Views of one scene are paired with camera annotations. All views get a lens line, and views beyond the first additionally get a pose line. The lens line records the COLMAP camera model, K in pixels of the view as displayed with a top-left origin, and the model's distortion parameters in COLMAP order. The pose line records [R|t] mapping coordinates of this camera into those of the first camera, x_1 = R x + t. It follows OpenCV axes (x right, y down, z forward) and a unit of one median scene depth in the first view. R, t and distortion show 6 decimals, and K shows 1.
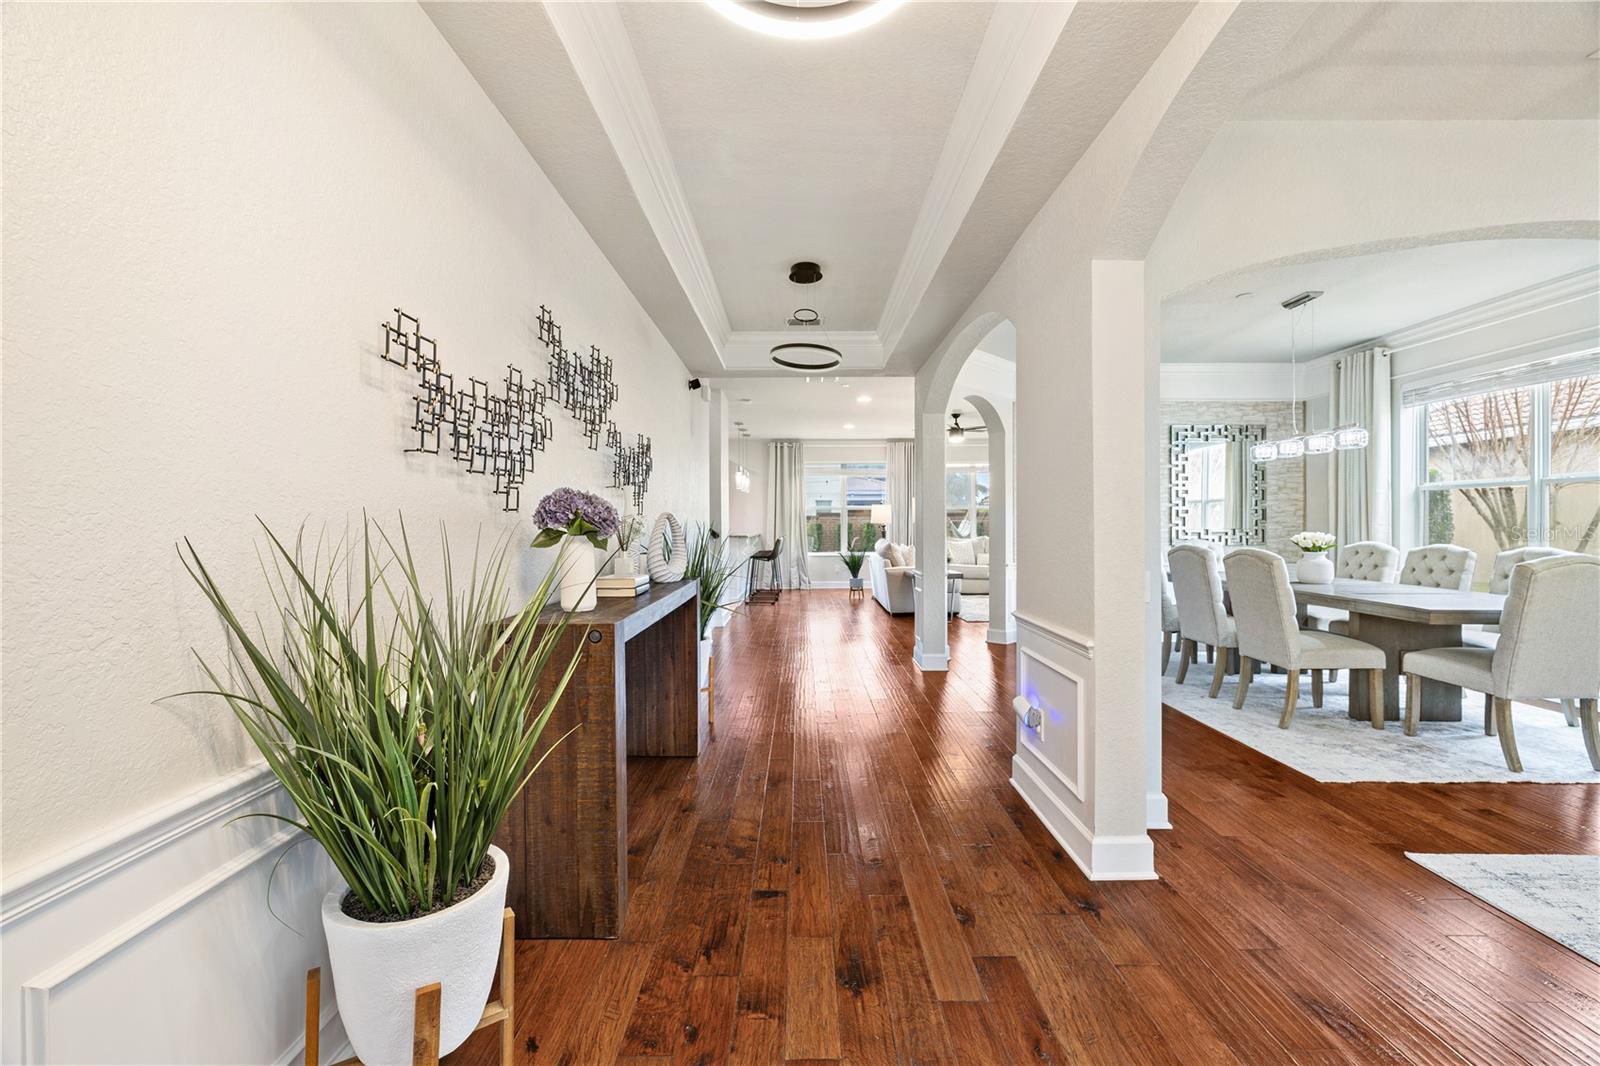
lens RADIAL K [[671.6, 0, 805.4], [0, 671.6, 520.5], [0, 0, 1]] dist [0.004469, -0.001156]
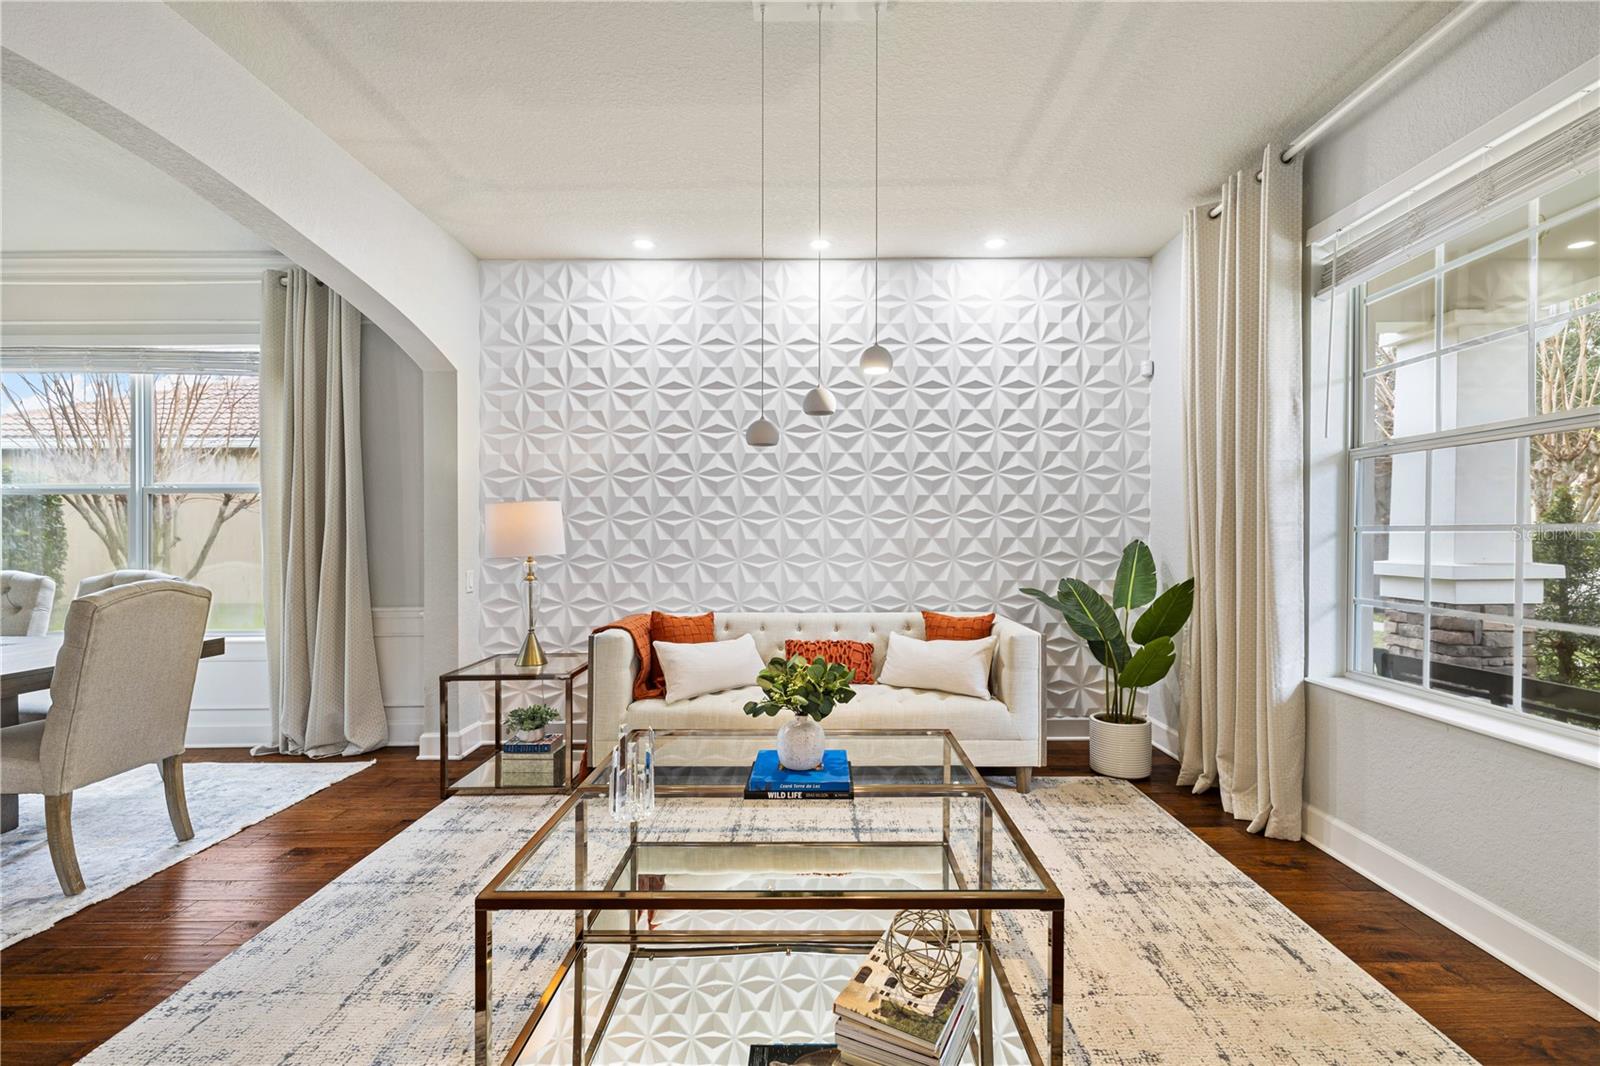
lens RADIAL K [[688.6, 0, 821.8], [0, 688.6, 541.1], [0, 0, 1]] dist [0.000117, 0.000790]
pose [[-0.001062, -0.005981, 0.999982, 0.177131], [0.000015, 0.999982, 0.005981, 0.000427], [-0.999999, 0.000021, -0.001062, 0.117281]]
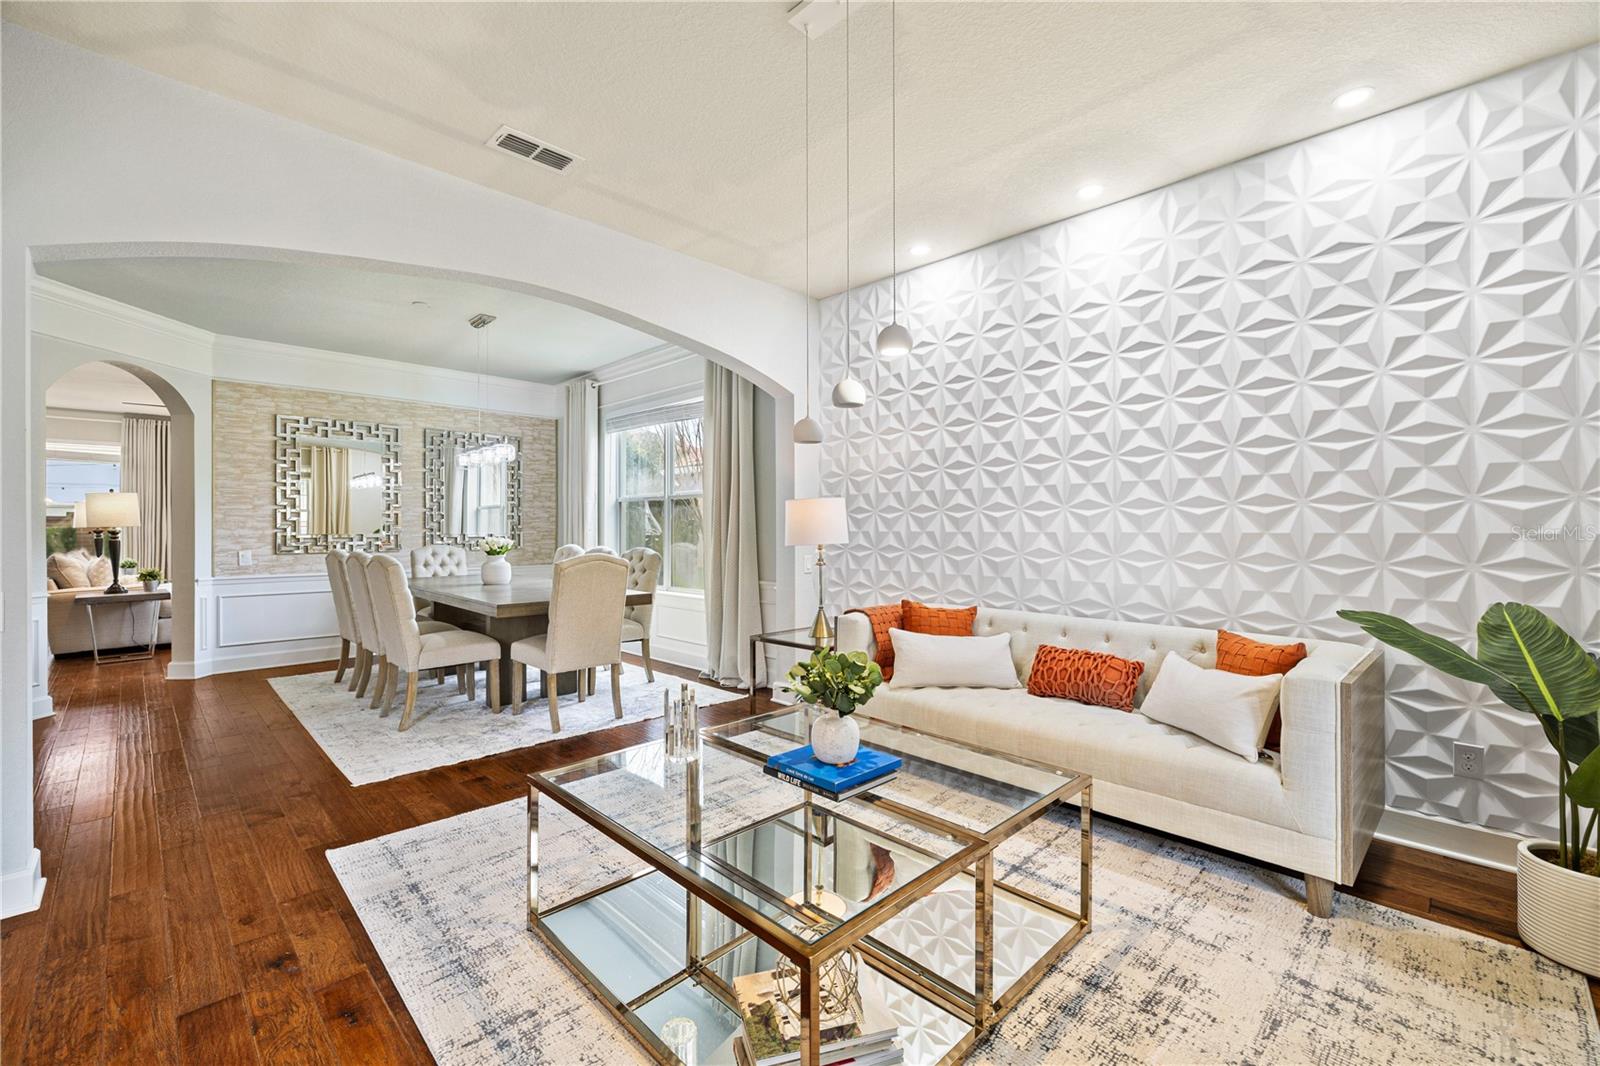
lens RADIAL K [[671.6, 0, 791.7], [0, 671.6, 528.4], [0, 0, 1]] dist [0.004469, -0.001156]
pose [[0.714137, -0.000622, 0.700006, 0.265437], [-0.003619, 0.999983, 0.004580, -0.002612], [-0.699997, -0.005804, 0.714122, -0.088717]]
